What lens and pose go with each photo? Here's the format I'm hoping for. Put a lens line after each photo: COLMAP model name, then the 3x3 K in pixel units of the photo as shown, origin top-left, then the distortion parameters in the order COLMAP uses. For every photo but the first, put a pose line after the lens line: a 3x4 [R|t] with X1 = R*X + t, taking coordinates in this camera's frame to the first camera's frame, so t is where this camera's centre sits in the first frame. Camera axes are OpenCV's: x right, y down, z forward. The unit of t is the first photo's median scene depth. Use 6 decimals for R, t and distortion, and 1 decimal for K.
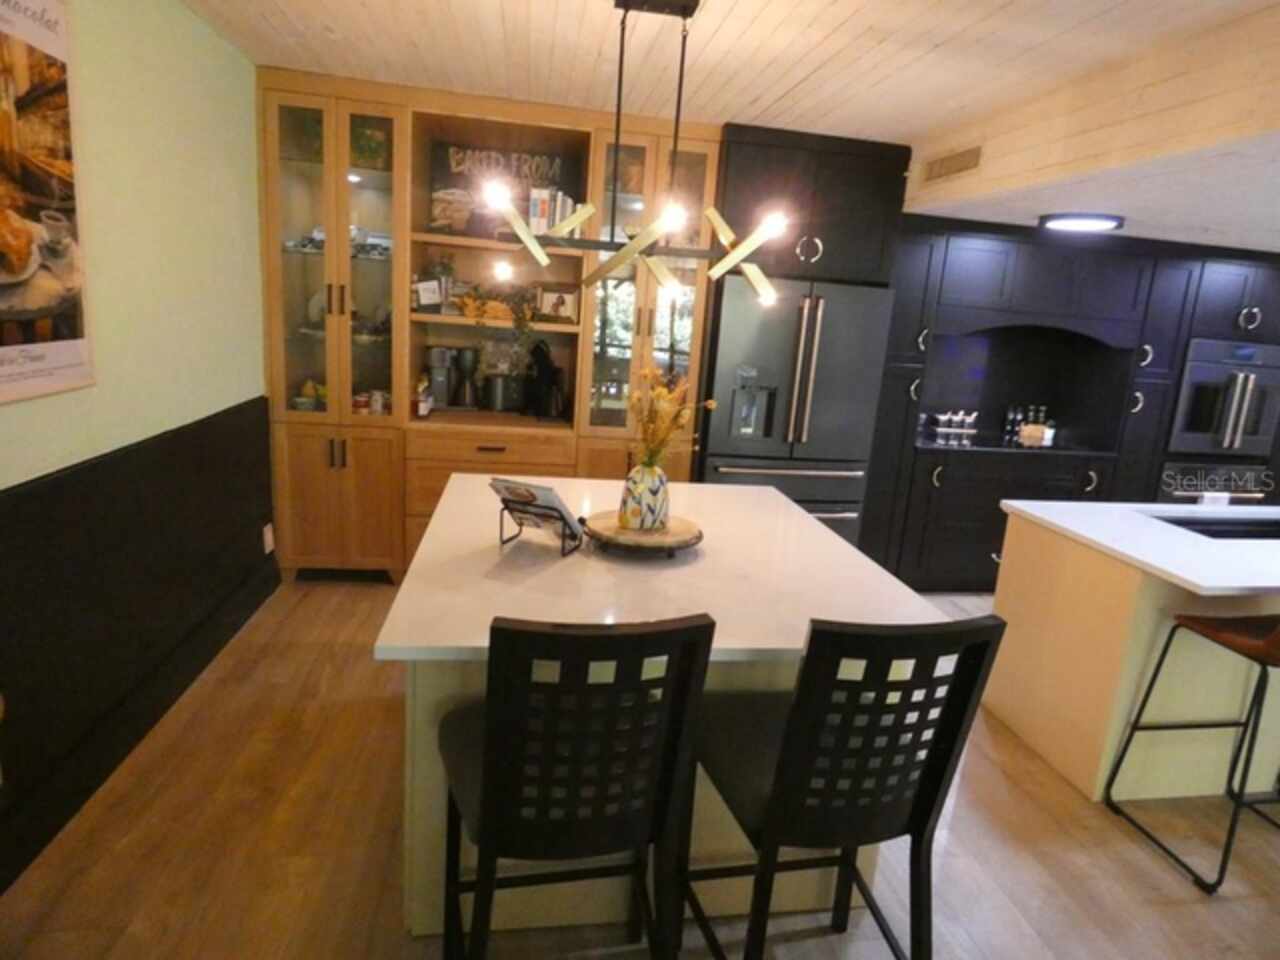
lens RADIAL K [[777.5, 0, 636.8], [0, 777.5, 478.9], [0, 0, 1]] dist [-0.001998, -0.002355]
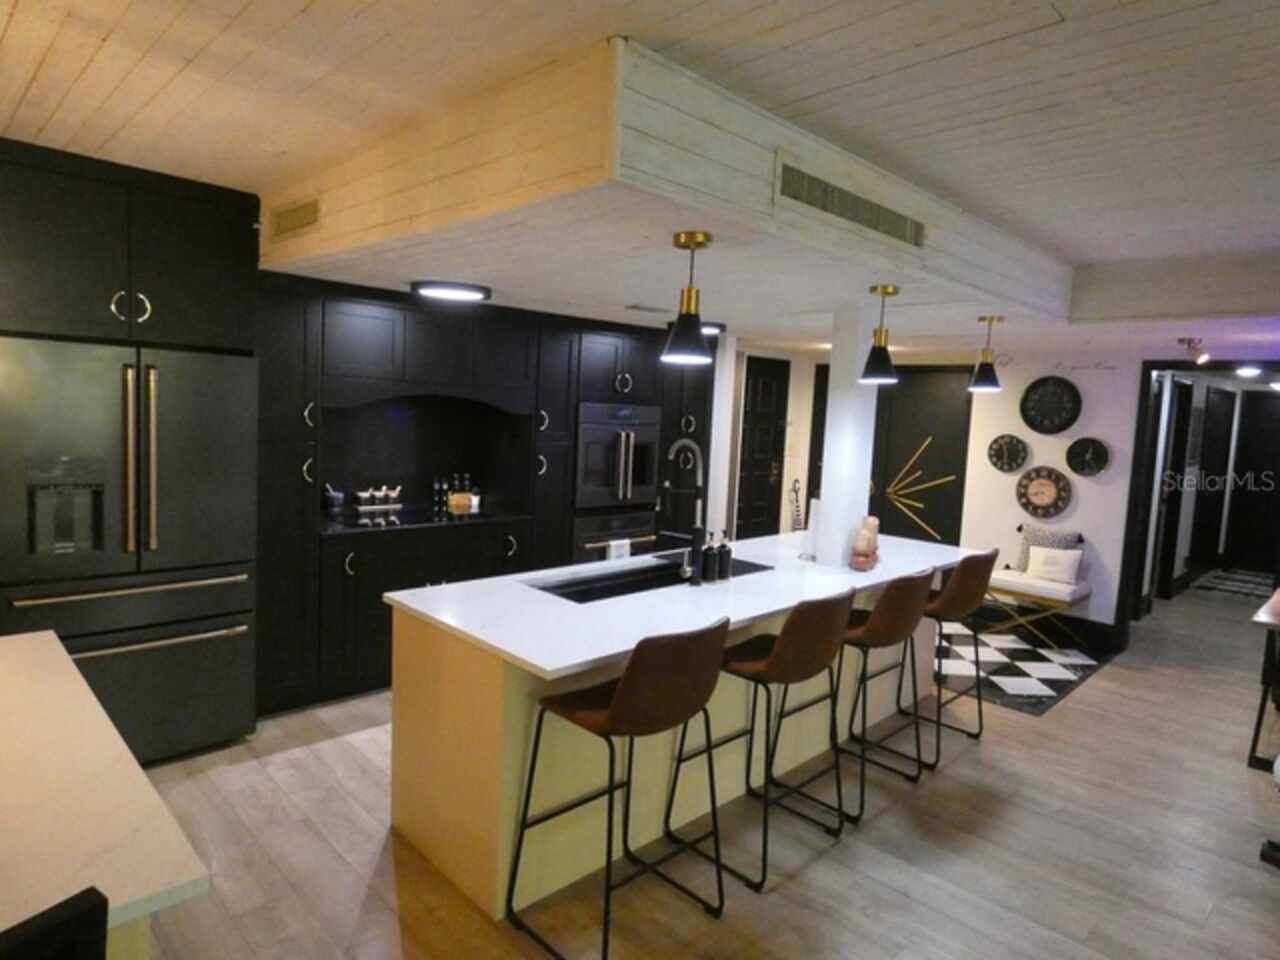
lens RADIAL K [[767.9, 0, 627.2], [0, 767.9, 481.0], [0, 0, 1]] dist [0.006250, 0.001100]
pose [[0.835058, -0.084316, 0.543663, 0.181359], [0.125323, 0.991359, -0.038745, -0.023556], [-0.535698, 0.100488, 0.838409, 0.079893]]
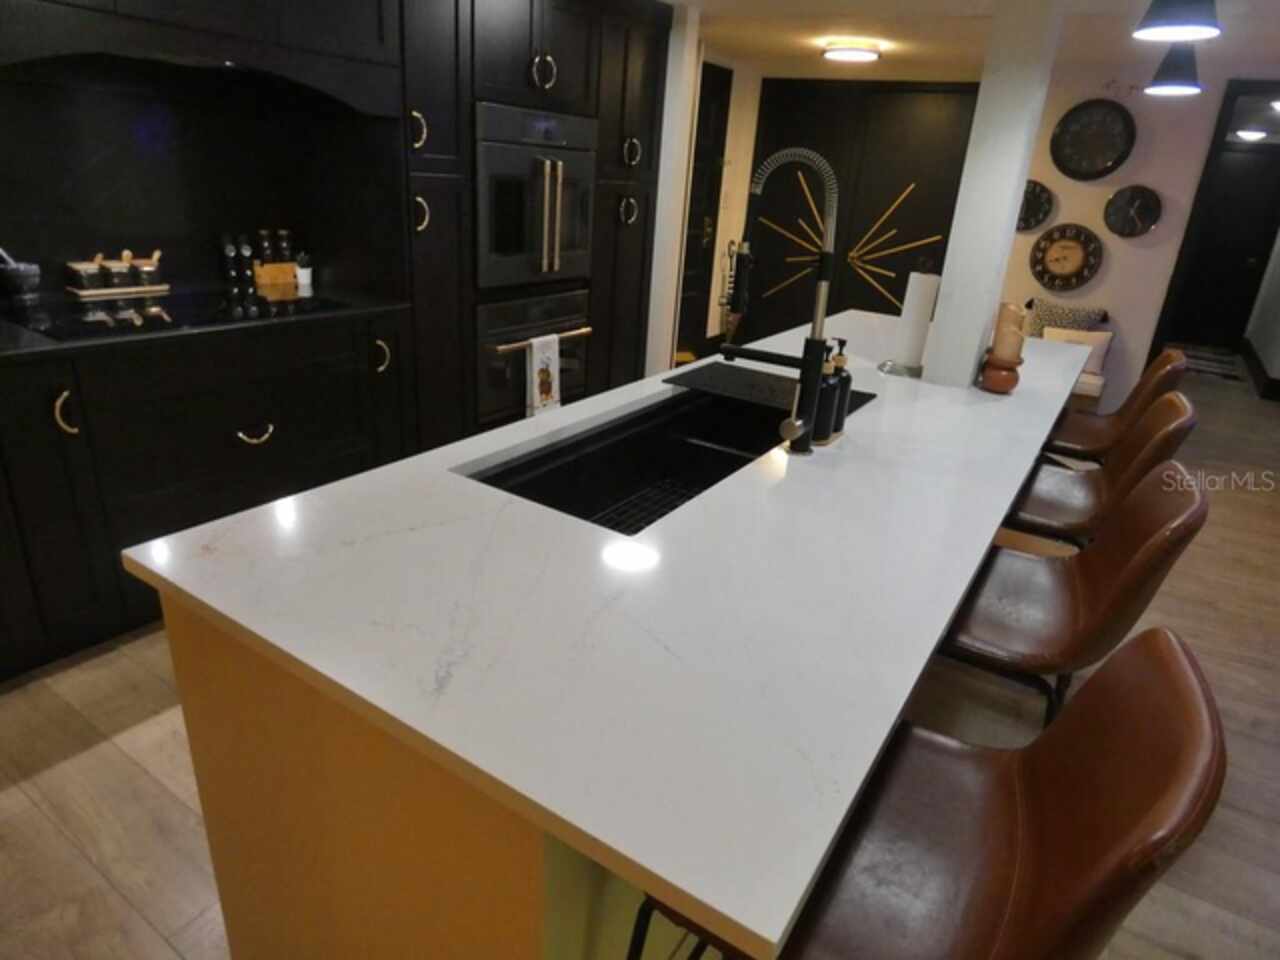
lens RADIAL K [[783.3, 0, 639.9], [0, 783.3, 472.4], [0, 0, 1]] dist [0.003184, 0.001918]
pose [[0.691213, -0.281532, 0.665556, 0.301623], [0.129791, 0.954380, 0.268911, -0.048656], [-0.710900, -0.099492, 0.696220, 0.437893]]
